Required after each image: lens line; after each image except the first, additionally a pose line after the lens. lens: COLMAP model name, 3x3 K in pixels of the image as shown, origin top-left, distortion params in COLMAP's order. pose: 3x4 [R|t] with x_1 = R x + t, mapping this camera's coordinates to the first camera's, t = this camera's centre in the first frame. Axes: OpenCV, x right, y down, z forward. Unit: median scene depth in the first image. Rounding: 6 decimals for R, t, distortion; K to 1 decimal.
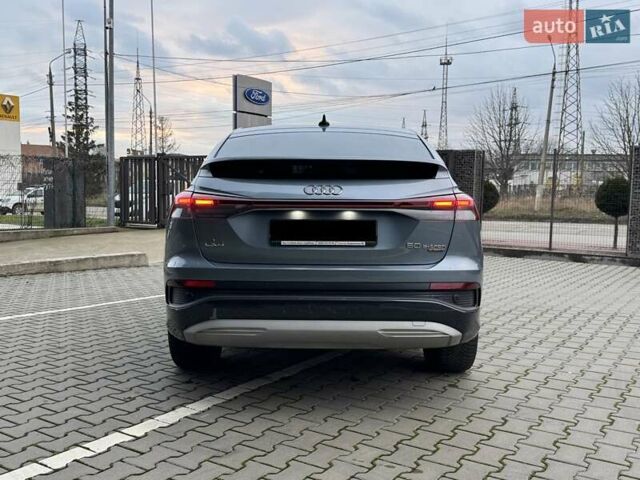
lens RADIAL K [[625.9, 0, 320.0], [0, 625.9, 240.0], [0, 0, 1]] dist [0.190841, -0.435139]
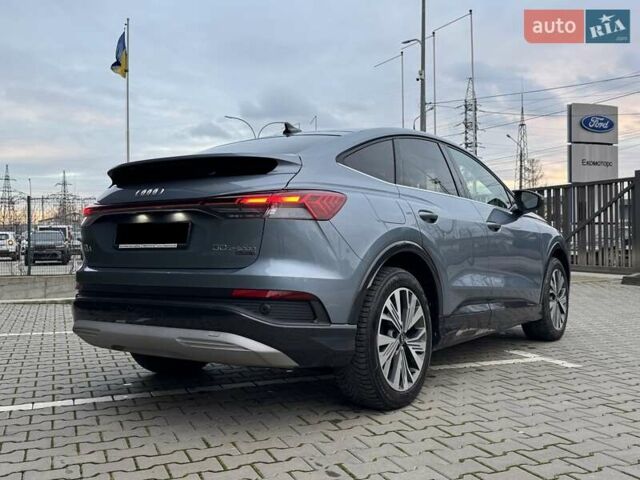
lens RADIAL K [[625.9, 0, 320.0], [0, 625.9, 240.0], [0, 0, 1]] dist [0.190841, -0.435139]
pose [[0.819253, -0.022489, -0.572990, 0.628369], [-0.019563, 0.997553, -0.067124, 0.044824], [0.573098, 0.066201, 0.816809, 0.270598]]
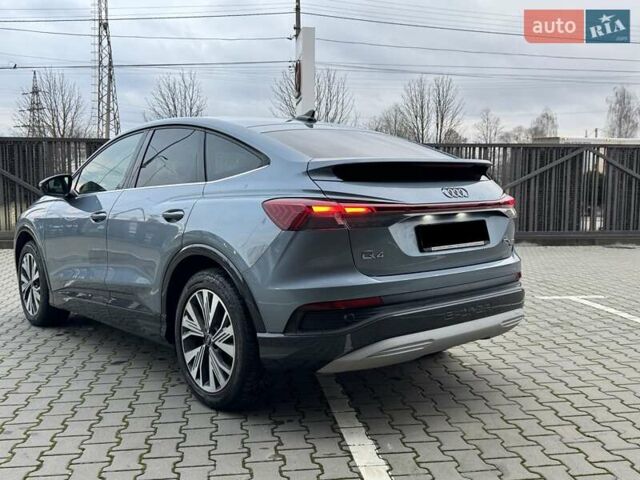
lens RADIAL K [[625.9, 0, 320.0], [0, 625.9, 240.0], [0, 0, 1]] dist [0.190841, -0.435139]
pose [[0.752134, -0.071976, 0.655068, -0.650493], [0.059954, 0.997369, 0.040749, -0.046282], [-0.656278, 0.008626, 0.754470, 0.301009]]
